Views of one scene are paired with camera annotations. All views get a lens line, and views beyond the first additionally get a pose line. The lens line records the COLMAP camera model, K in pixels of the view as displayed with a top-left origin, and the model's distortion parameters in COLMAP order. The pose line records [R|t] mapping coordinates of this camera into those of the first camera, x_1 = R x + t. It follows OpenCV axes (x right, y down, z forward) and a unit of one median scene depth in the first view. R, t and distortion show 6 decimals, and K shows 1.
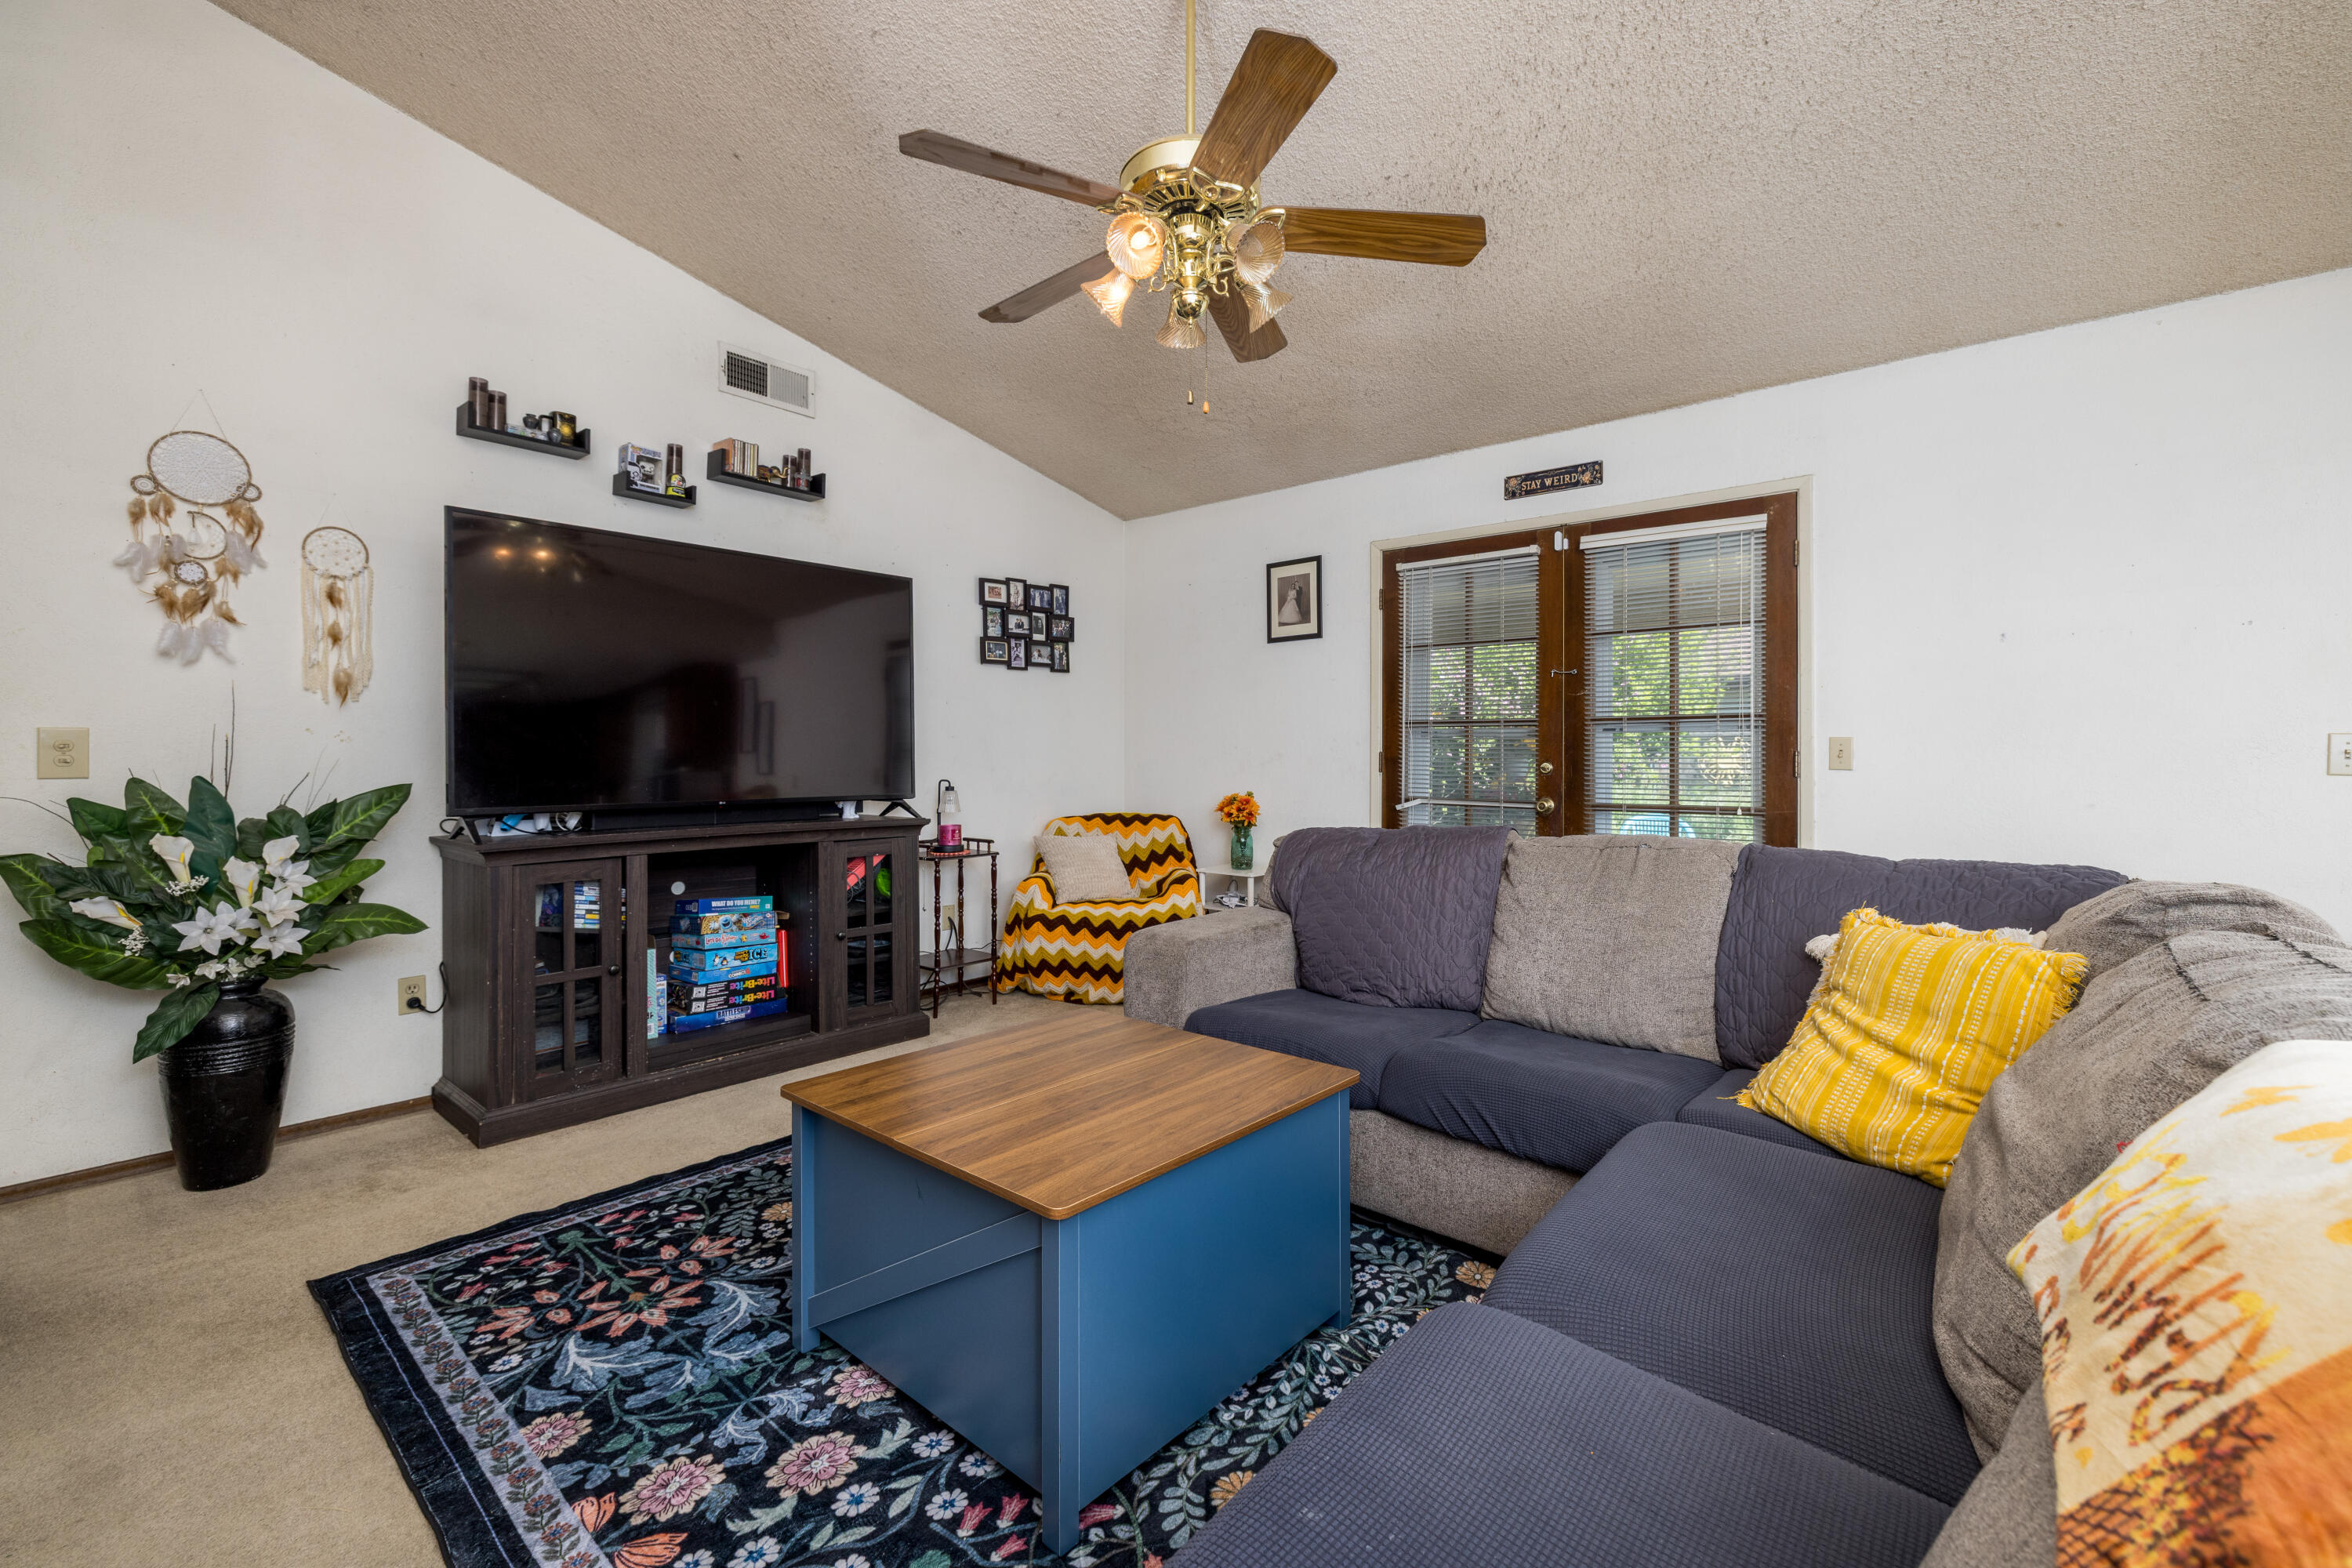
lens RADIAL K [[980.1, 0, 1177.6], [0, 980.1, 765.7], [0, 0, 1]] dist [0.003507, -0.000377]
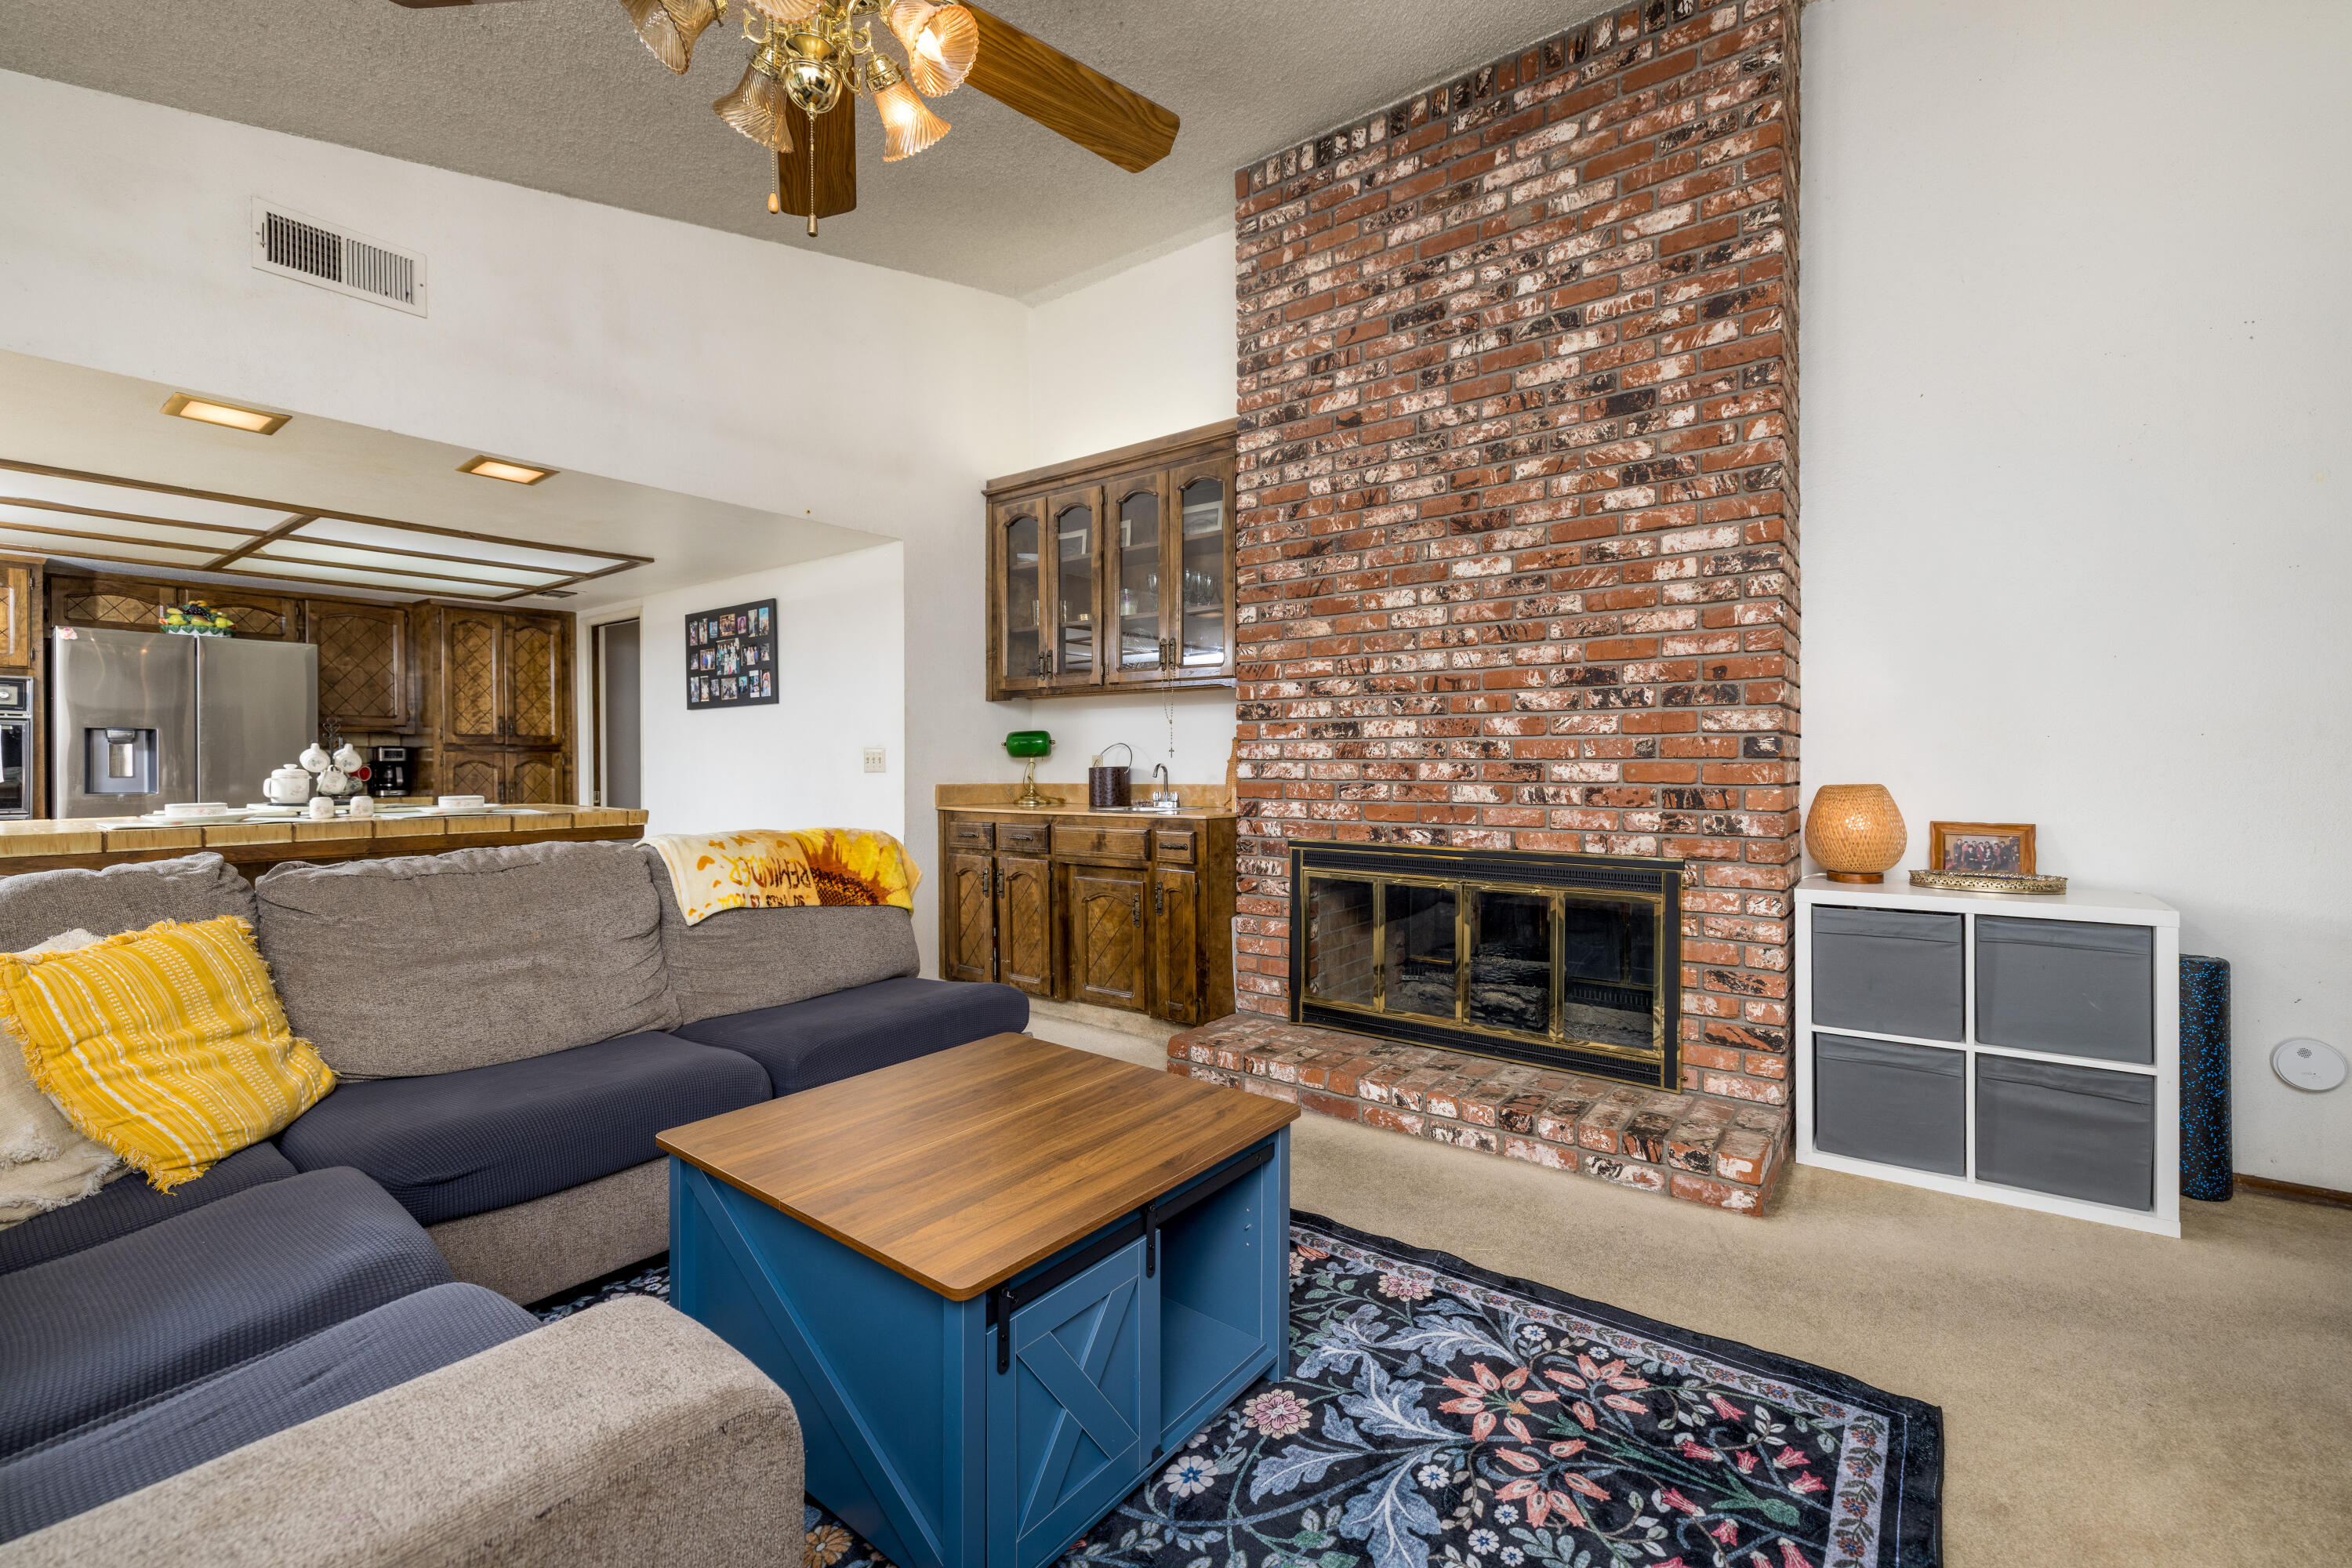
lens RADIAL K [[980.1, 0, 1177.2], [0, 980.1, 759.9], [0, 0, 1]] dist [0.003507, -0.000377]
pose [[-0.997989, 0.000561, -0.063380, -0.214839], [-0.000269, 0.999914, 0.013079, -0.024921], [0.063382, 0.013070, -0.997904, 1.887391]]
